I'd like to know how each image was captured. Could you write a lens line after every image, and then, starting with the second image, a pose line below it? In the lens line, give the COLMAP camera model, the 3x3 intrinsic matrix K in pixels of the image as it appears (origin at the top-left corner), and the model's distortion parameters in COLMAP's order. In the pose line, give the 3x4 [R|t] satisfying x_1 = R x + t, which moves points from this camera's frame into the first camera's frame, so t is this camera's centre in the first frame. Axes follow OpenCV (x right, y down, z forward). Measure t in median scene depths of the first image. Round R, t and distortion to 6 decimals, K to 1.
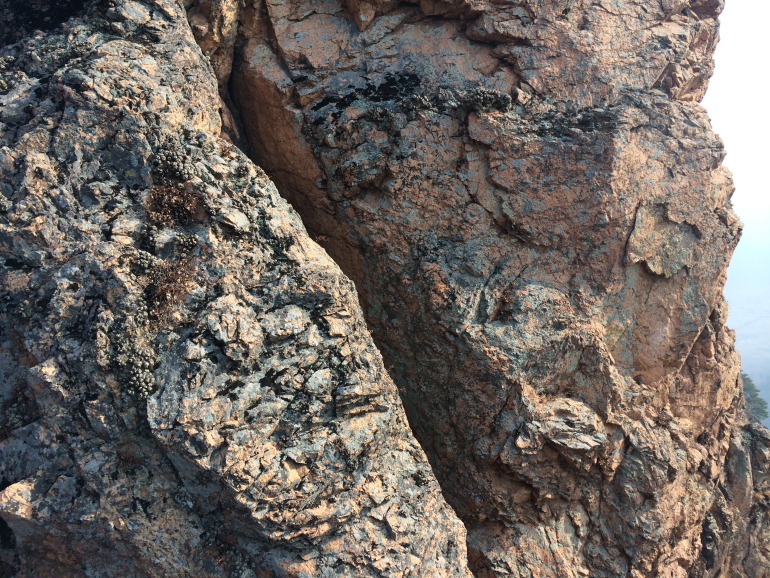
lens RADIAL K [[639.2, 0, 384.2], [0, 639.2, 285.4], [0, 0, 1]] dist [0.066280, -0.085250]
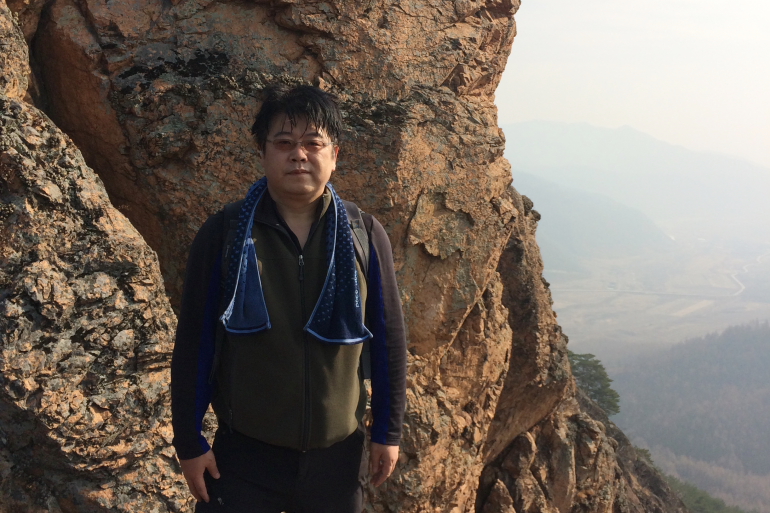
lens RADIAL K [[791.0, 0, 362.5], [0, 791.0, 231.7], [0, 0, 1]] dist [0.055732, 0.007686]
pose [[0.968878, 0.064517, 0.238983, -0.024941], [-0.062295, 0.997916, -0.016847, -0.031013], [-0.239572, 0.001435, 0.970878, -0.321542]]
